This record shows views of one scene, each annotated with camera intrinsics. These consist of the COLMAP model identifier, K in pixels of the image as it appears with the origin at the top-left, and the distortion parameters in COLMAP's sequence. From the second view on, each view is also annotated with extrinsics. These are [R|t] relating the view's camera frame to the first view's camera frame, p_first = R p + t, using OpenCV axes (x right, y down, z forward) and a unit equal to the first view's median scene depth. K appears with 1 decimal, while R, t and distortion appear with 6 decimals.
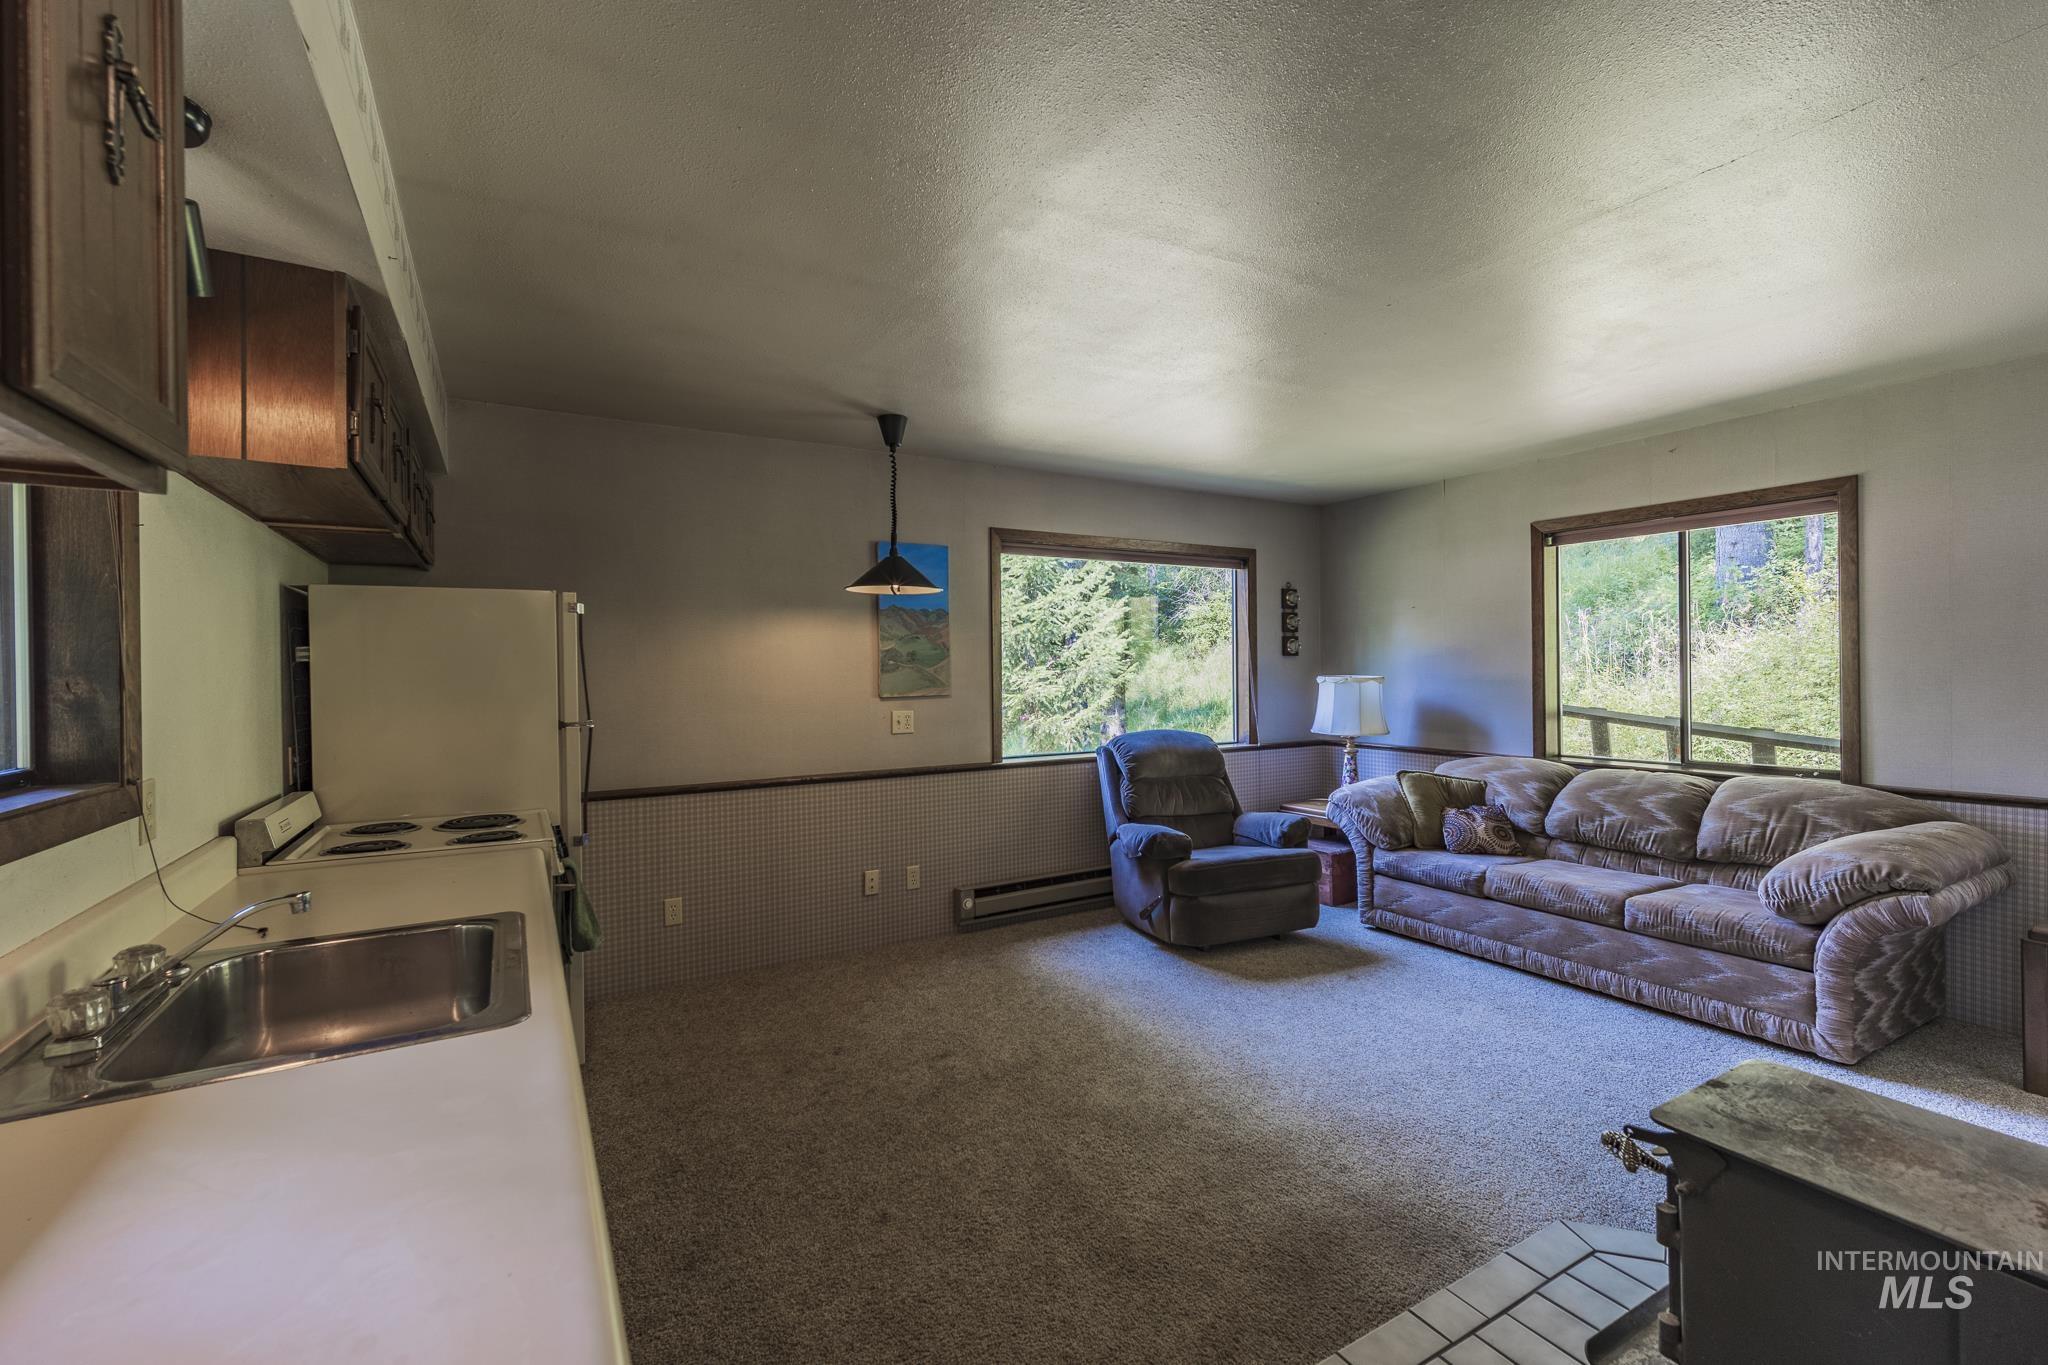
lens RADIAL K [[871.3, 0, 1023.4], [0, 871.3, 676.0], [0, 0, 1]] dist [0.001258, 0.000373]
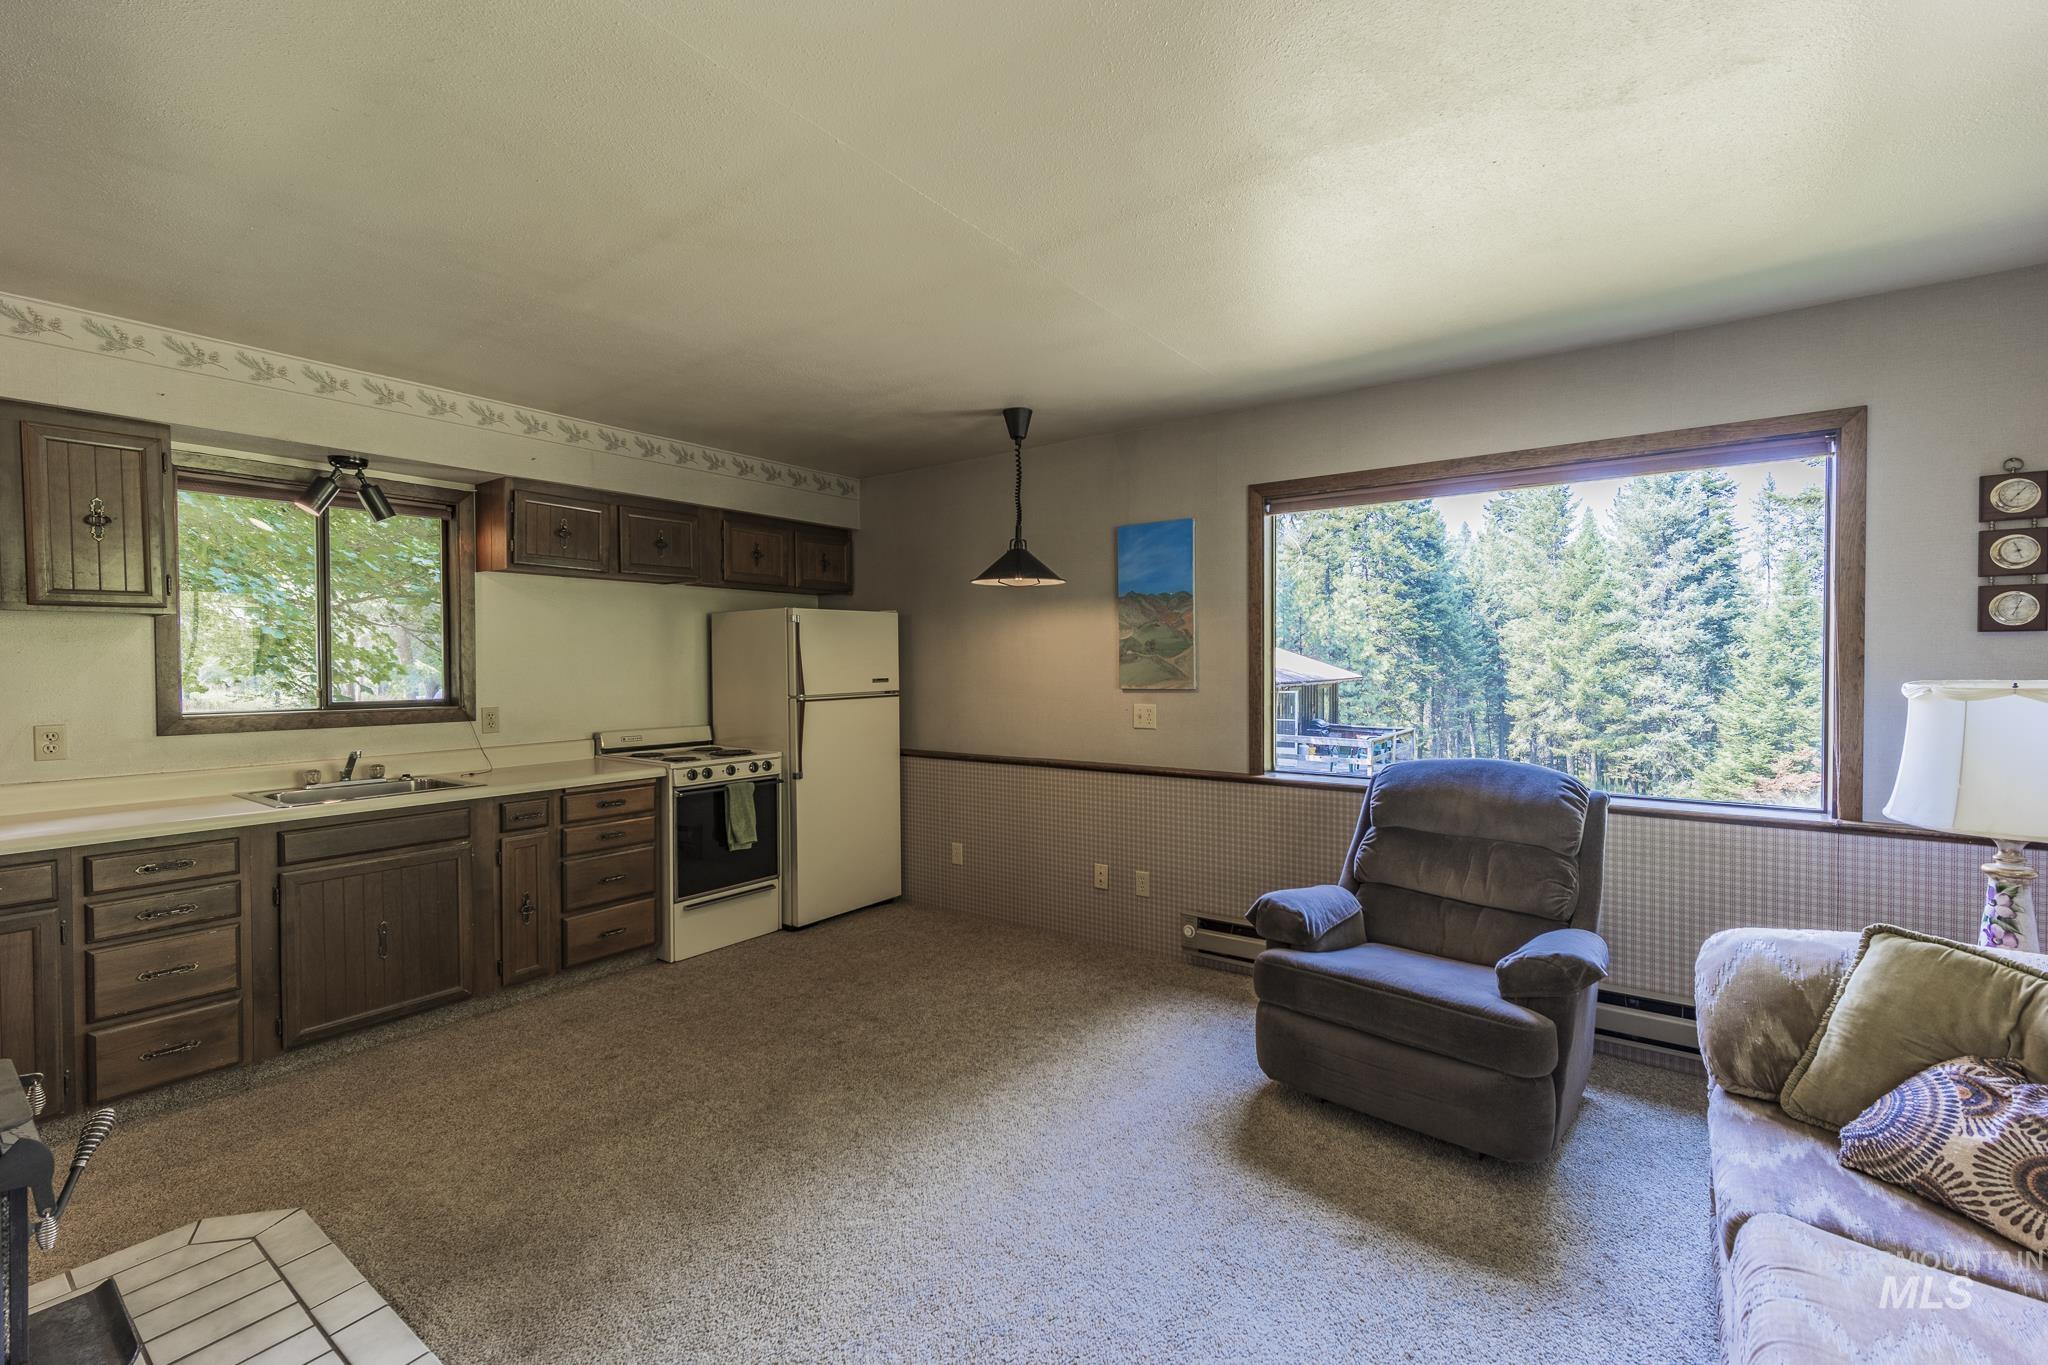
lens RADIAL K [[871.3, 0, 1023.4], [0, 871.3, 676.0], [0, 0, 1]] dist [0.001258, 0.000373]
pose [[0.399717, 0.024843, -0.916302, 0.687458], [-0.004095, 0.999671, 0.025317, -0.013724], [0.916629, -0.006367, 0.399687, 0.528010]]
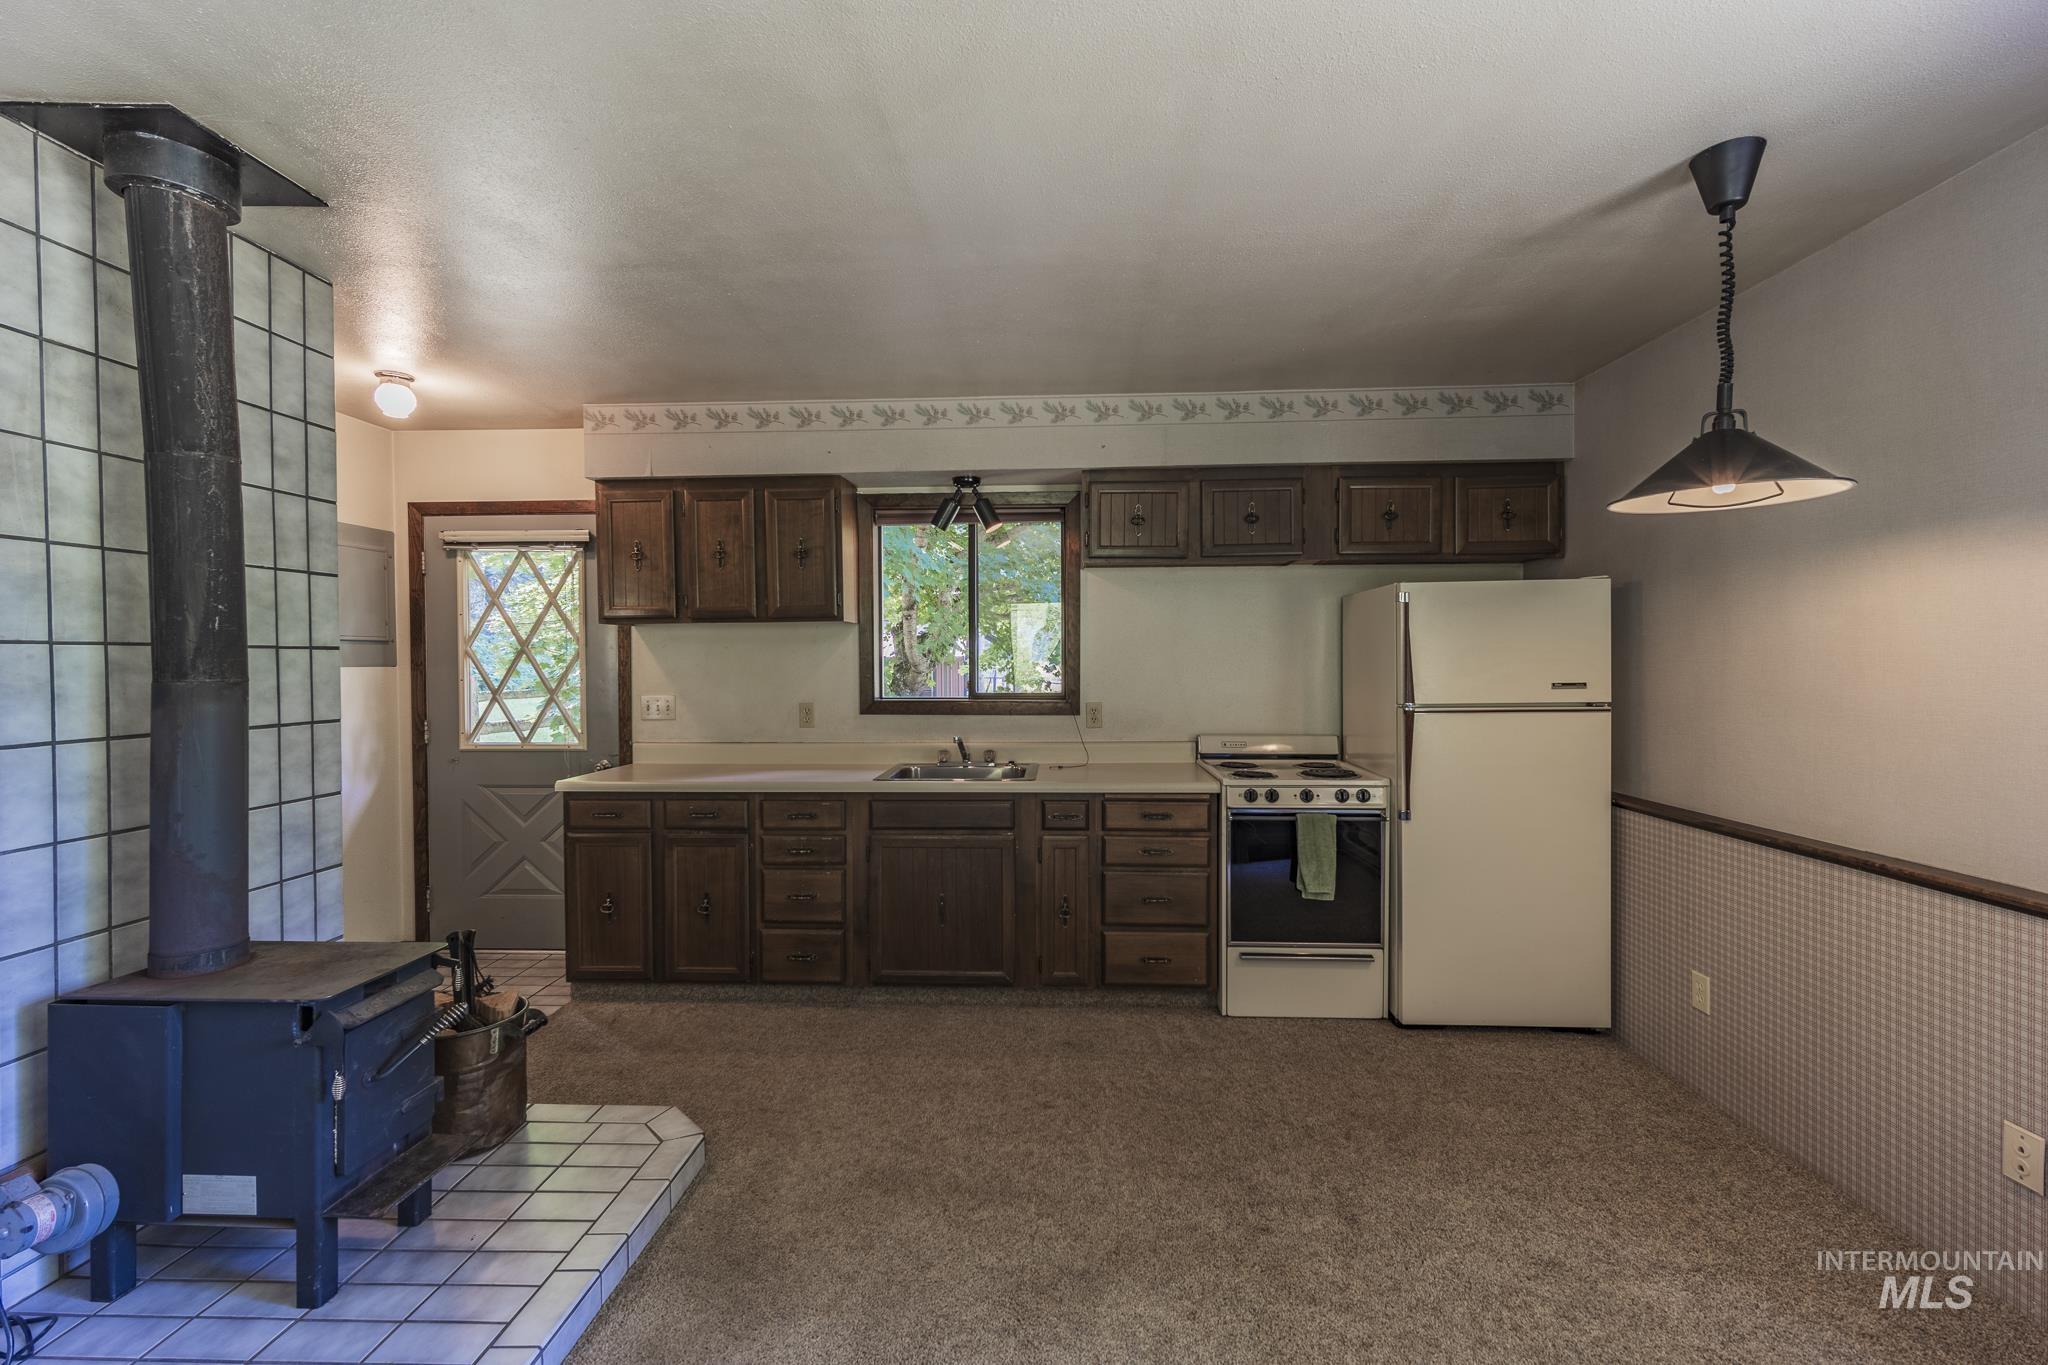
lens RADIAL K [[871.3, 0, 1023.4], [0, 871.3, 676.0], [0, 0, 1]] dist [0.001258, 0.000373]
pose [[-0.546176, 0.029836, -0.837139, 0.438509], [0.007200, 0.999496, 0.030925, -0.012610], [0.837640, 0.010864, -0.546115, 0.823593]]
